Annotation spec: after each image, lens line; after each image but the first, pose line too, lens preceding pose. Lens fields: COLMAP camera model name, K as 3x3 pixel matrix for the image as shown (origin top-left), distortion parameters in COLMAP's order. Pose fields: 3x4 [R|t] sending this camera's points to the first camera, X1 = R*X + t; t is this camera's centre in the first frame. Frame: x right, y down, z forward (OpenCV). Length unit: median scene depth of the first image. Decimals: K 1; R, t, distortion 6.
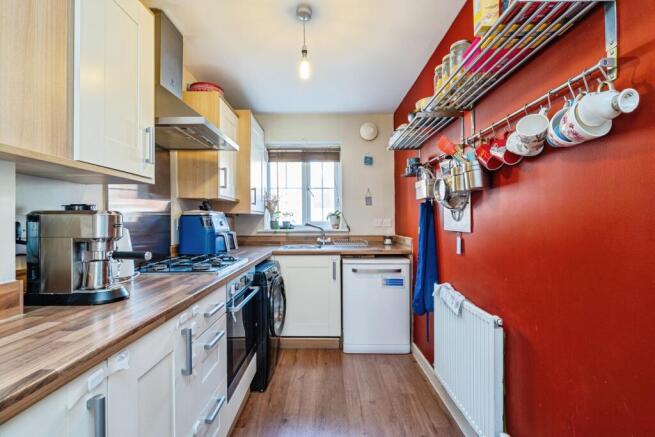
lens RADIAL K [[305.2, 0, 329.8], [0, 305.2, 219.1], [0, 0, 1]] dist [-0.001406, -0.001502]
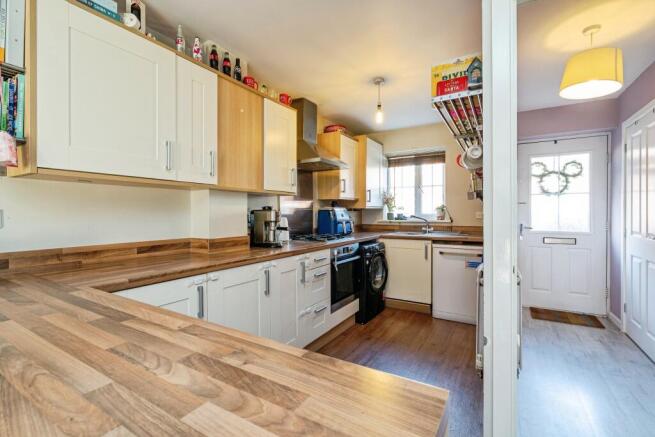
lens RADIAL K [[305.2, 0, 322.5], [0, 305.2, 215.4], [0, 0, 1]] dist [-0.001406, -0.001502]
pose [[0.850726, 0.004924, -0.525586, 0.375640], [0.002952, 0.999896, 0.014145, -0.006673], [0.525601, -0.013585, 0.850623, -0.374742]]
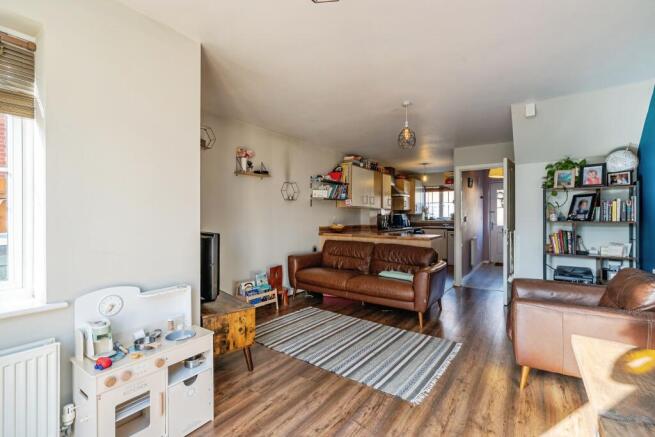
lens RADIAL K [[305.2, 0, 332.3], [0, 305.2, 216.4], [0, 0, 1]] dist [-0.001406, -0.001502]
pose [[0.825683, 0.005651, -0.564105, 0.870229], [-0.000904, 0.999962, 0.008694, -0.026666], [0.564133, -0.006668, 0.825657, -2.194972]]
